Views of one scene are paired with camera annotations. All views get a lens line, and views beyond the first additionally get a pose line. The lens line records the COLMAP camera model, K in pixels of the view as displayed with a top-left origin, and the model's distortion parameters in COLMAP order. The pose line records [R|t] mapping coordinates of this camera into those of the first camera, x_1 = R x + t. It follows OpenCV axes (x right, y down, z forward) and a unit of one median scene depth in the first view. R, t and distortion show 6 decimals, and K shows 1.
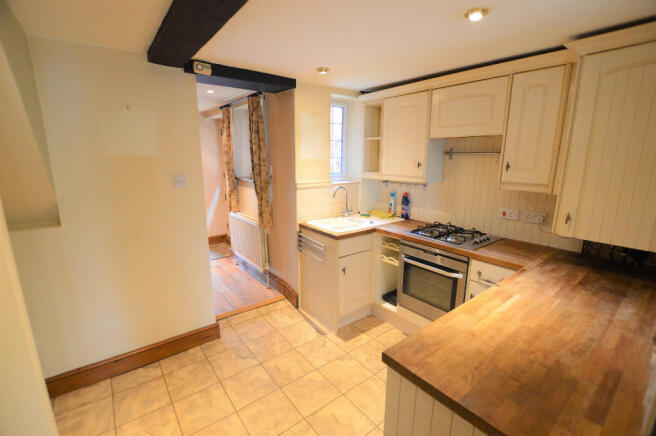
lens RADIAL K [[294.2, 0, 329.6], [0, 294.2, 220.0], [0, 0, 1]] dist [-0.030676, 0.002366]
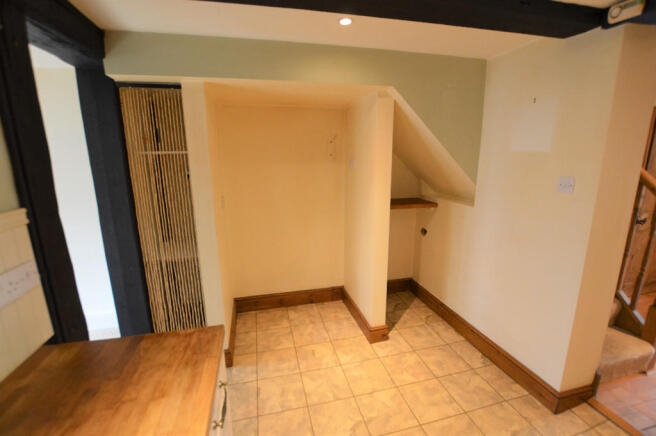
lens RADIAL K [[294.2, 0, 331.0], [0, 294.2, 220.7], [0, 0, 1]] dist [-0.030676, 0.002366]
pose [[-0.405919, 0.198233, -0.892151, 0.372801], [-0.187603, 0.937330, 0.293629, -0.134696], [0.894447, 0.286560, -0.343291, 0.650366]]
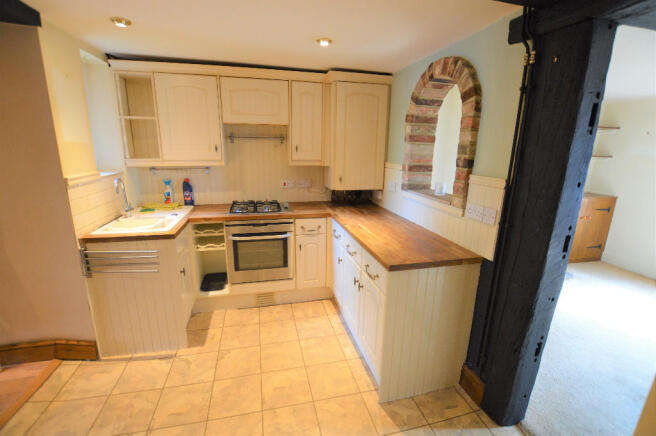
lens RADIAL K [[294.2, 0, 332.7], [0, 294.2, 218.6], [0, 0, 1]] dist [-0.030676, 0.002366]
pose [[0.401838, -0.214490, 0.890236, -0.519137], [0.173920, 0.972361, 0.155773, -0.038577], [-0.899043, 0.092234, 0.428036, 0.225671]]
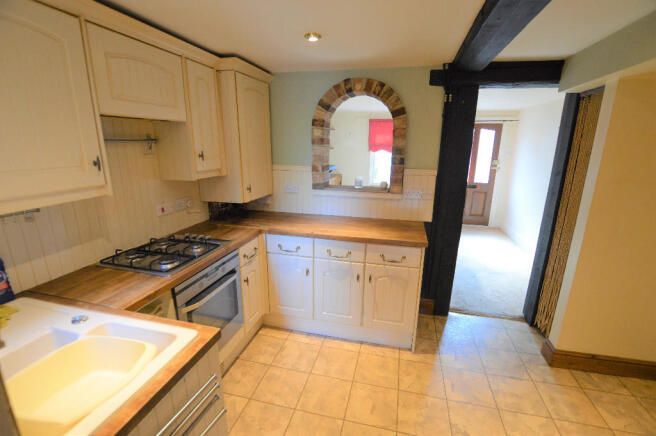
lens RADIAL K [[294.2, 0, 330.4], [0, 294.2, 219.1], [0, 0, 1]] dist [-0.030676, 0.002366]
pose [[-0.618144, -0.205852, 0.758632, -0.376926], [0.152555, 0.915336, 0.372676, -0.236403], [-0.771119, 0.346101, -0.534406, 1.032619]]
